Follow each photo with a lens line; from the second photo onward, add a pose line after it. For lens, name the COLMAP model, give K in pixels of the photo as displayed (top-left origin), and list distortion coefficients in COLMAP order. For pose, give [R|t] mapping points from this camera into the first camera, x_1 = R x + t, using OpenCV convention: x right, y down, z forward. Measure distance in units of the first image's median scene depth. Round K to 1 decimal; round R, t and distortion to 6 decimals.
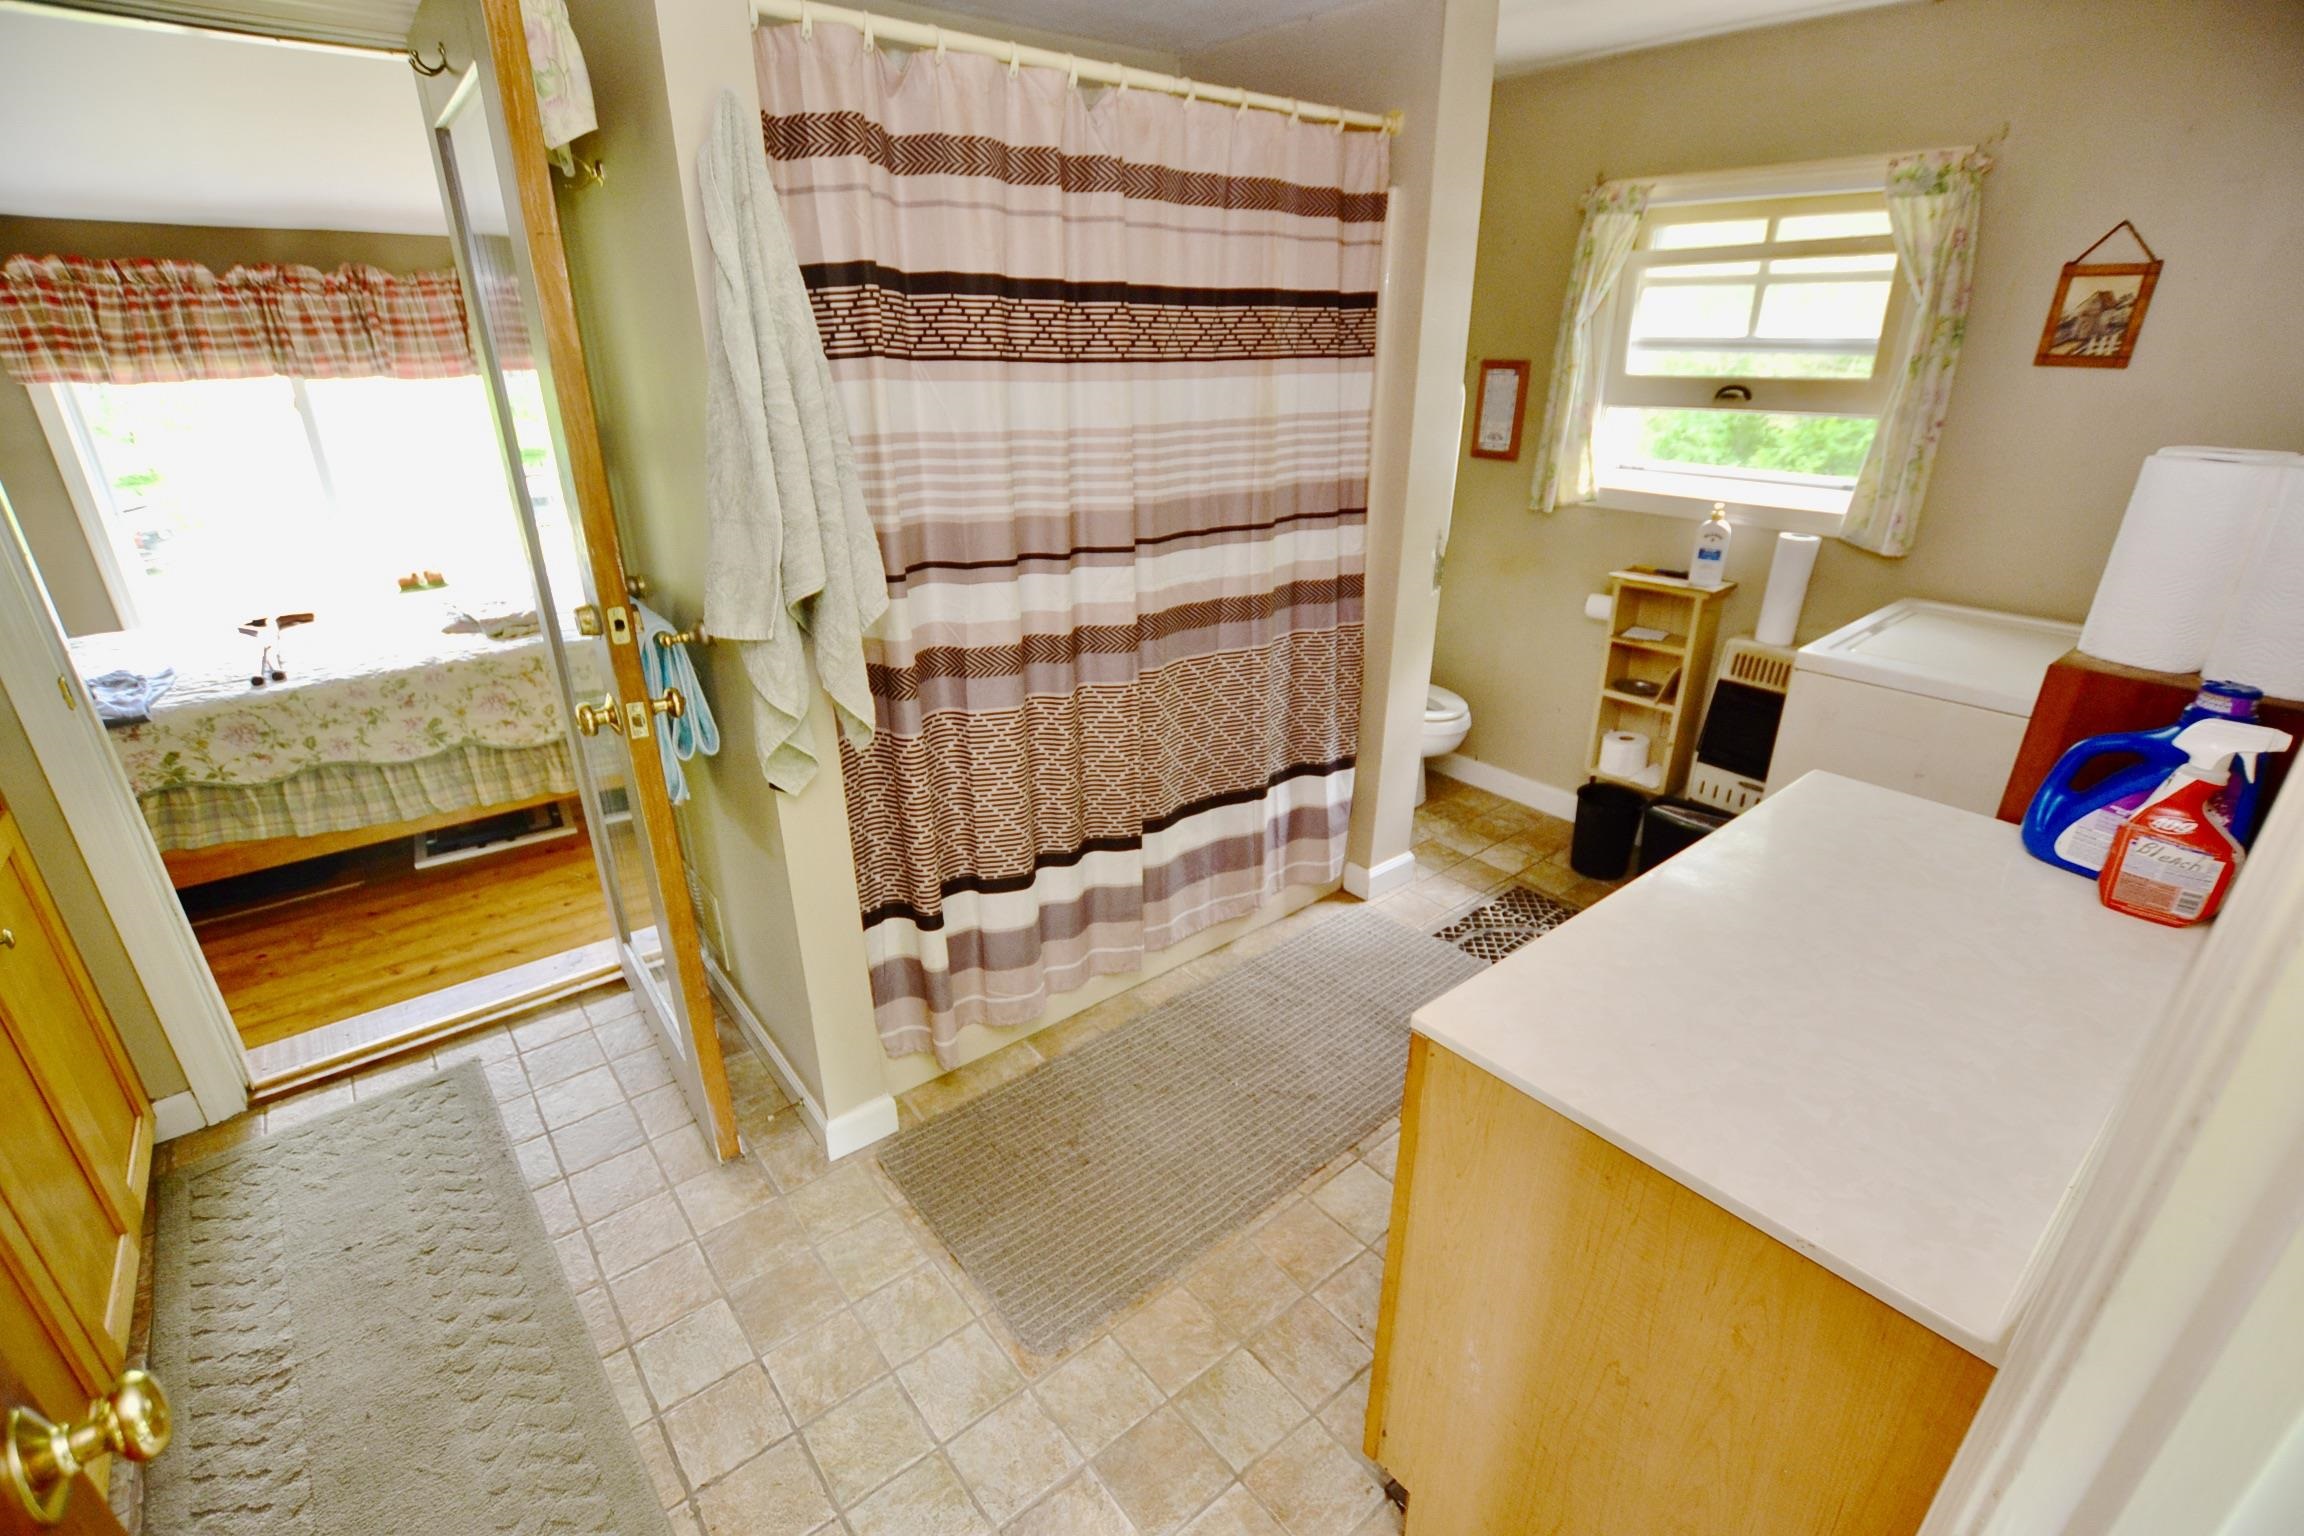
lens RADIAL K [[1020.2, 0, 1161.4], [0, 1020.2, 786.3], [0, 0, 1]] dist [-0.037993, 0.005778]
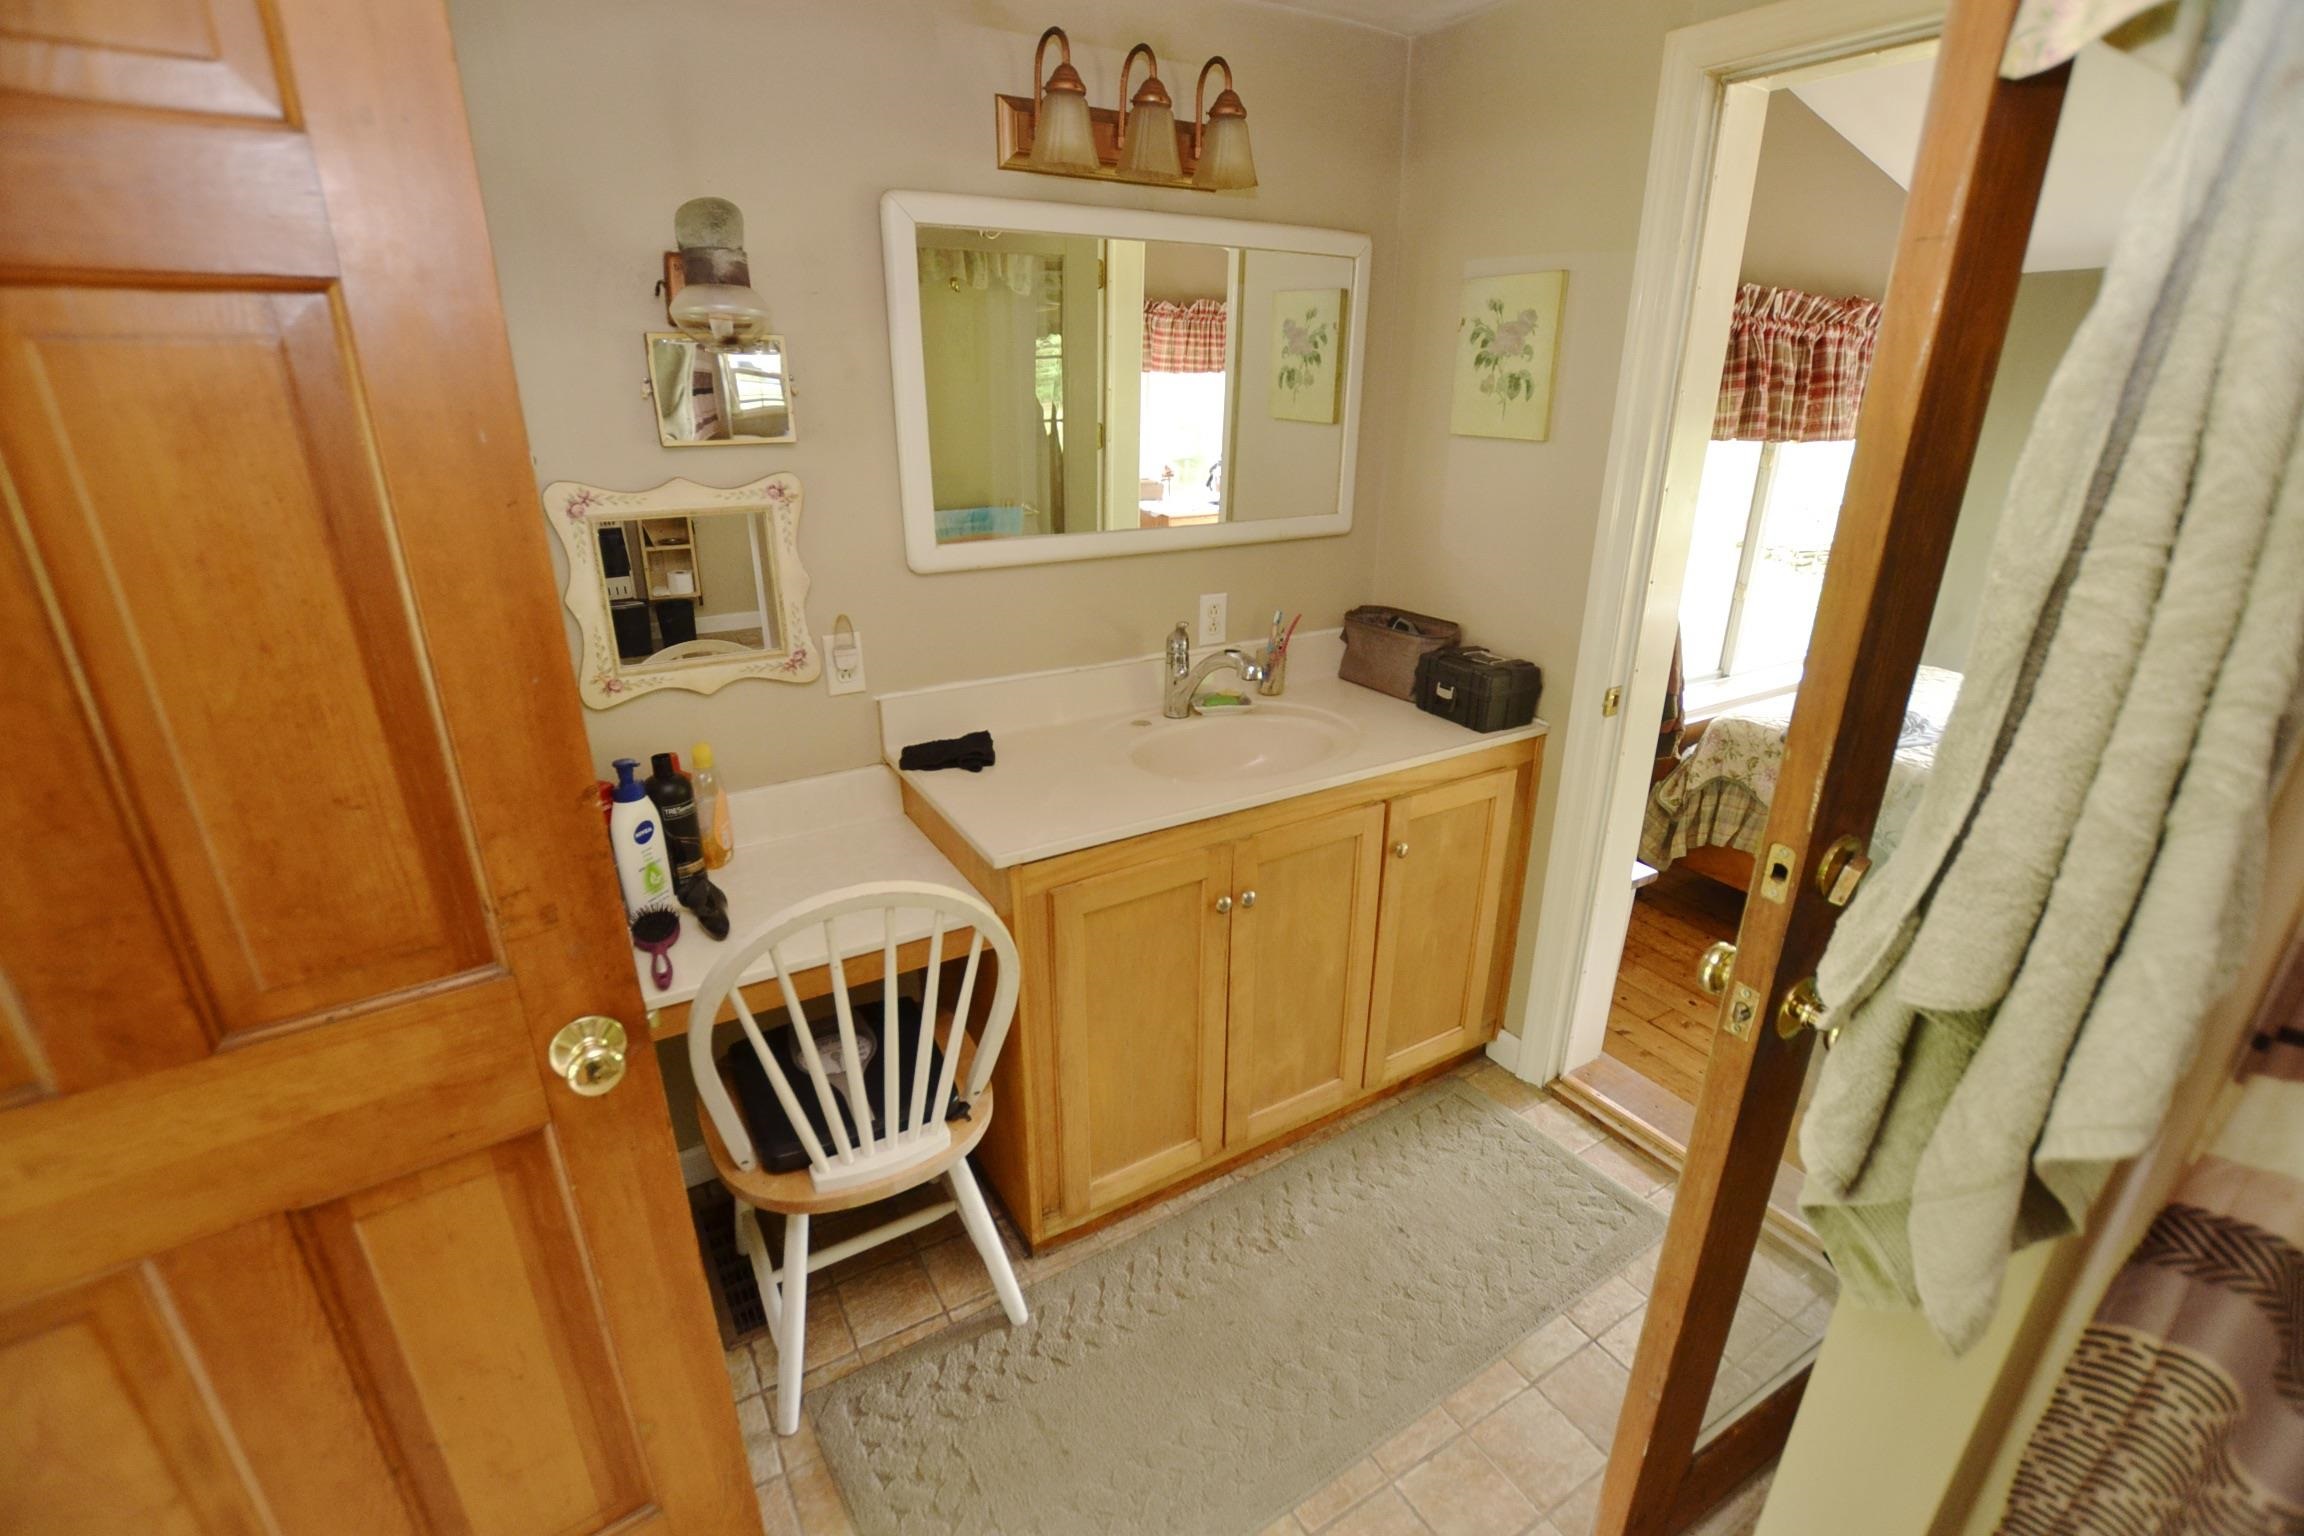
lens RADIAL K [[1020.2, 0, 1164.6], [0, 1020.2, 784.7], [0, 0, 1]] dist [-0.037993, 0.005778]
pose [[-0.154400, 0.354482, -0.922227, 0.014664], [-0.394422, 0.833701, 0.386489, -0.069254], [0.905865, 0.423421, 0.011092, 0.150117]]
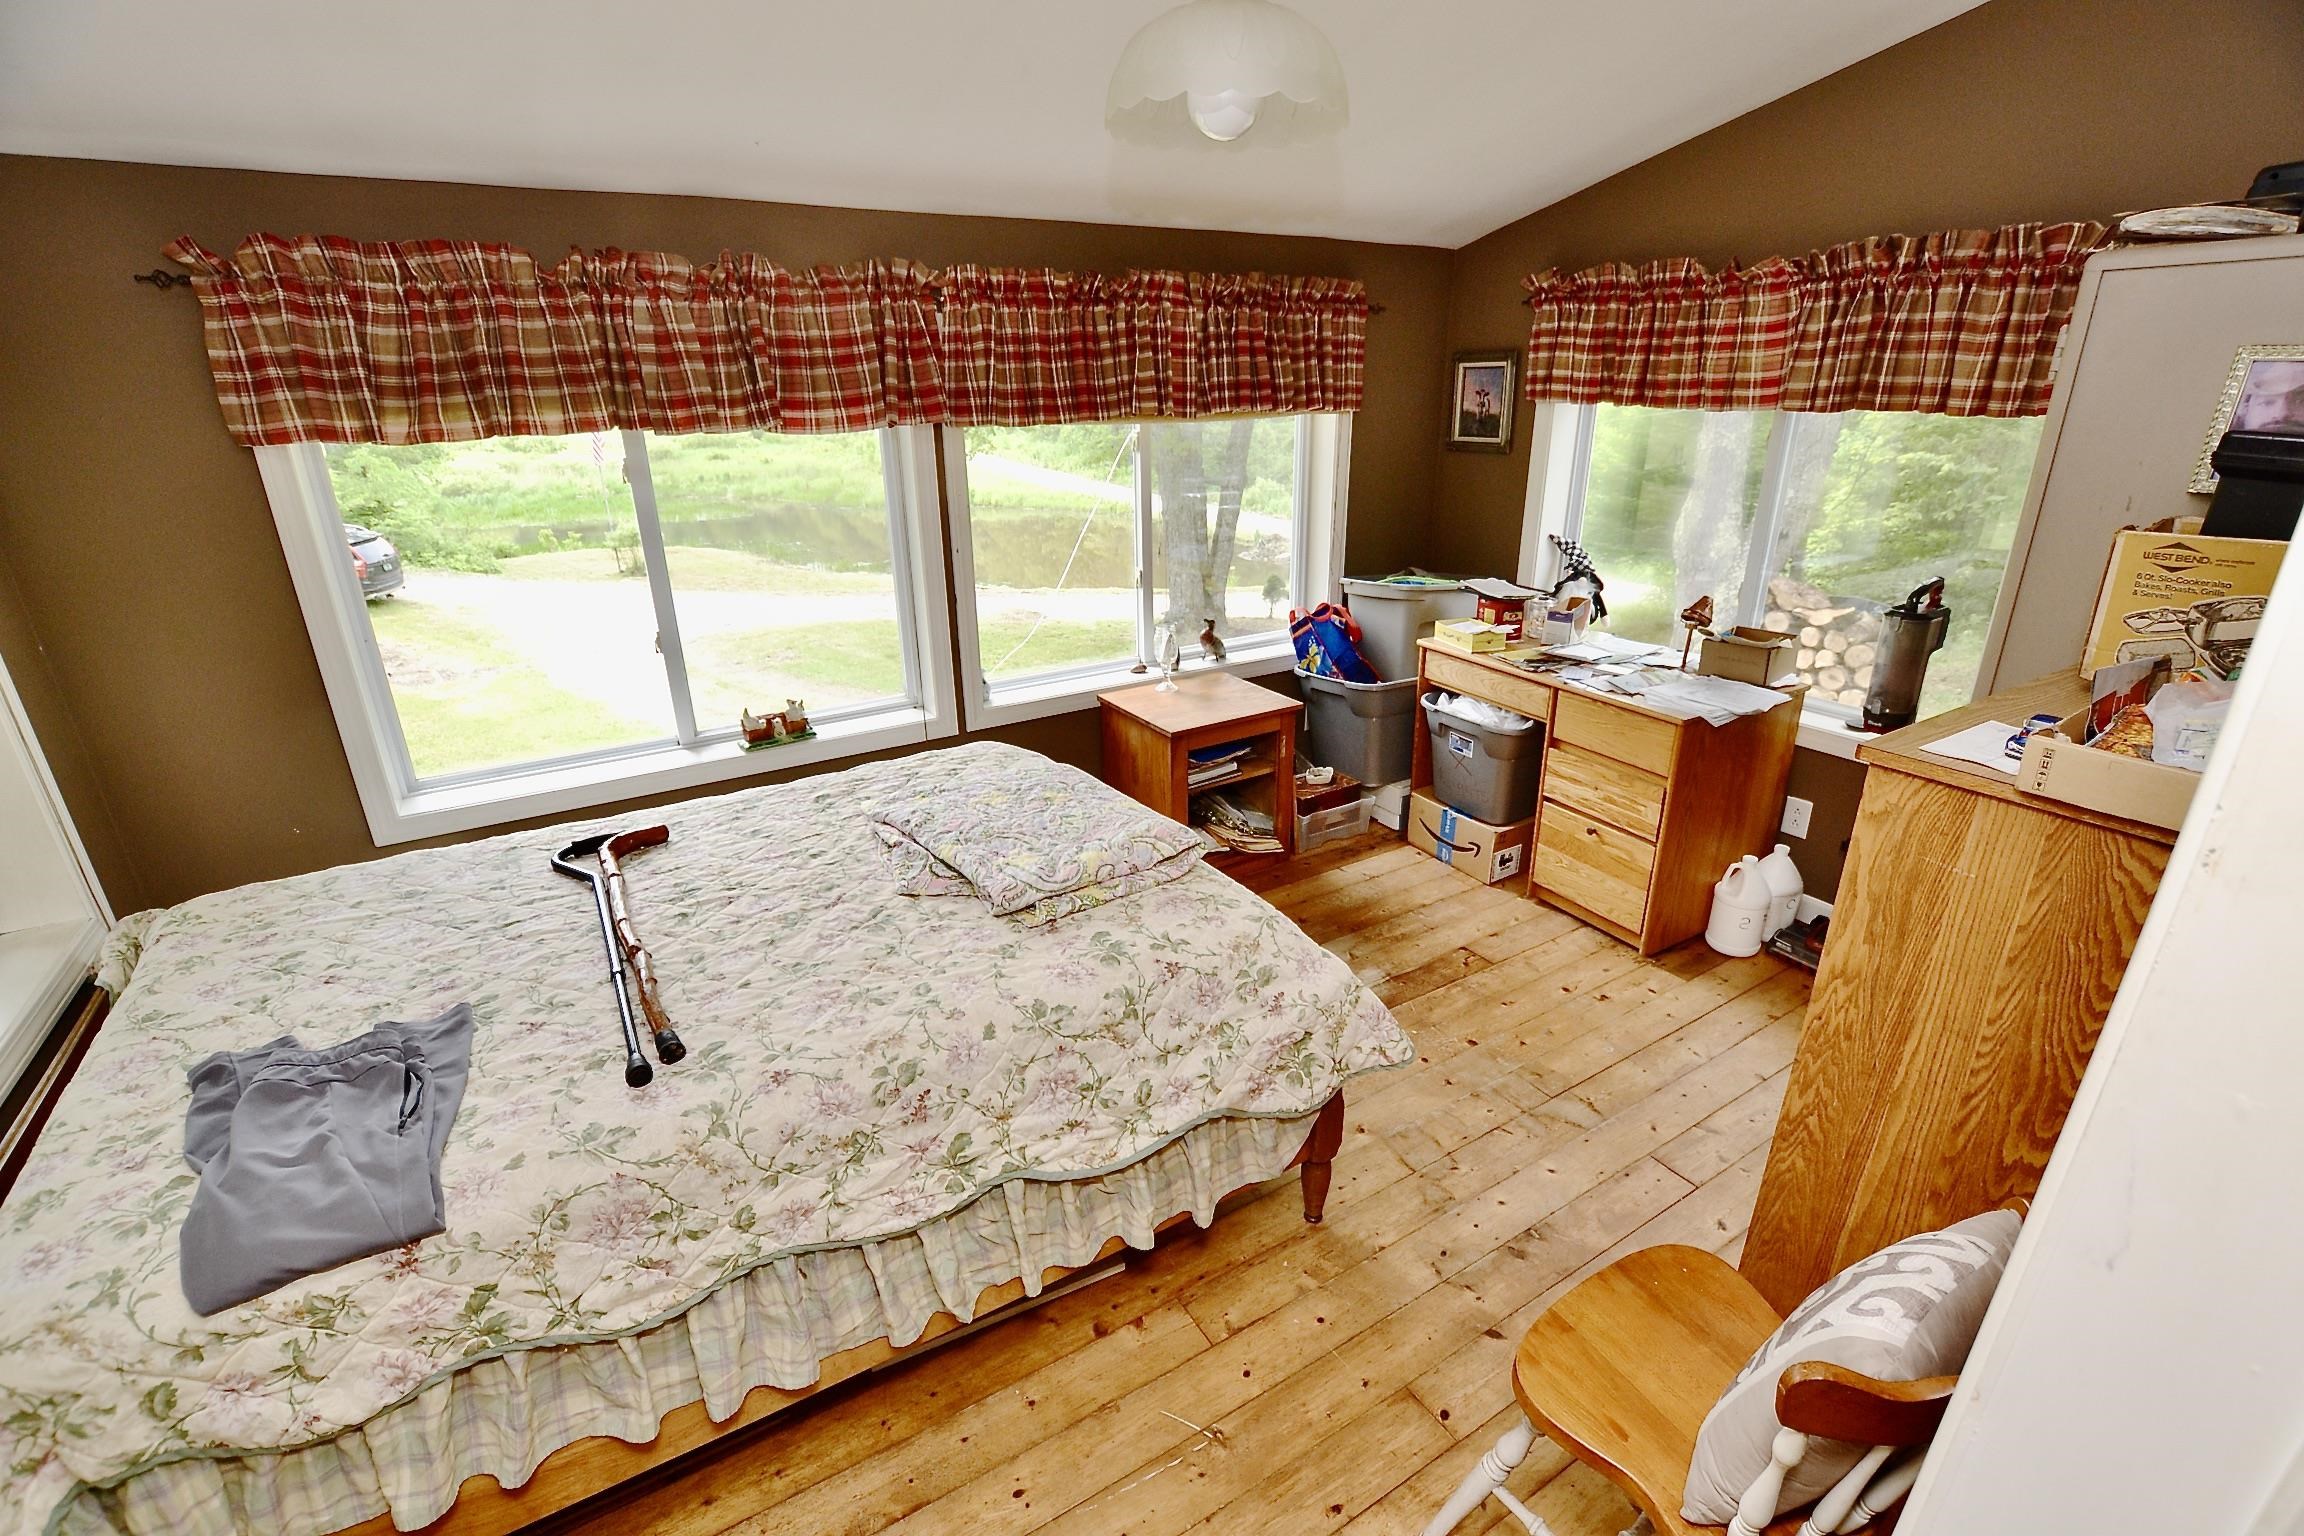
lens RADIAL K [[1020.2, 0, 1152.7], [0, 1020.2, 786.9], [0, 0, 1]] dist [-0.037993, 0.005778]
pose [[0.991076, 0.037696, -0.127860, -0.282680], [-0.041435, 0.998784, -0.026713, -0.112132], [0.126698, 0.031772, 0.991432, 0.253183]]
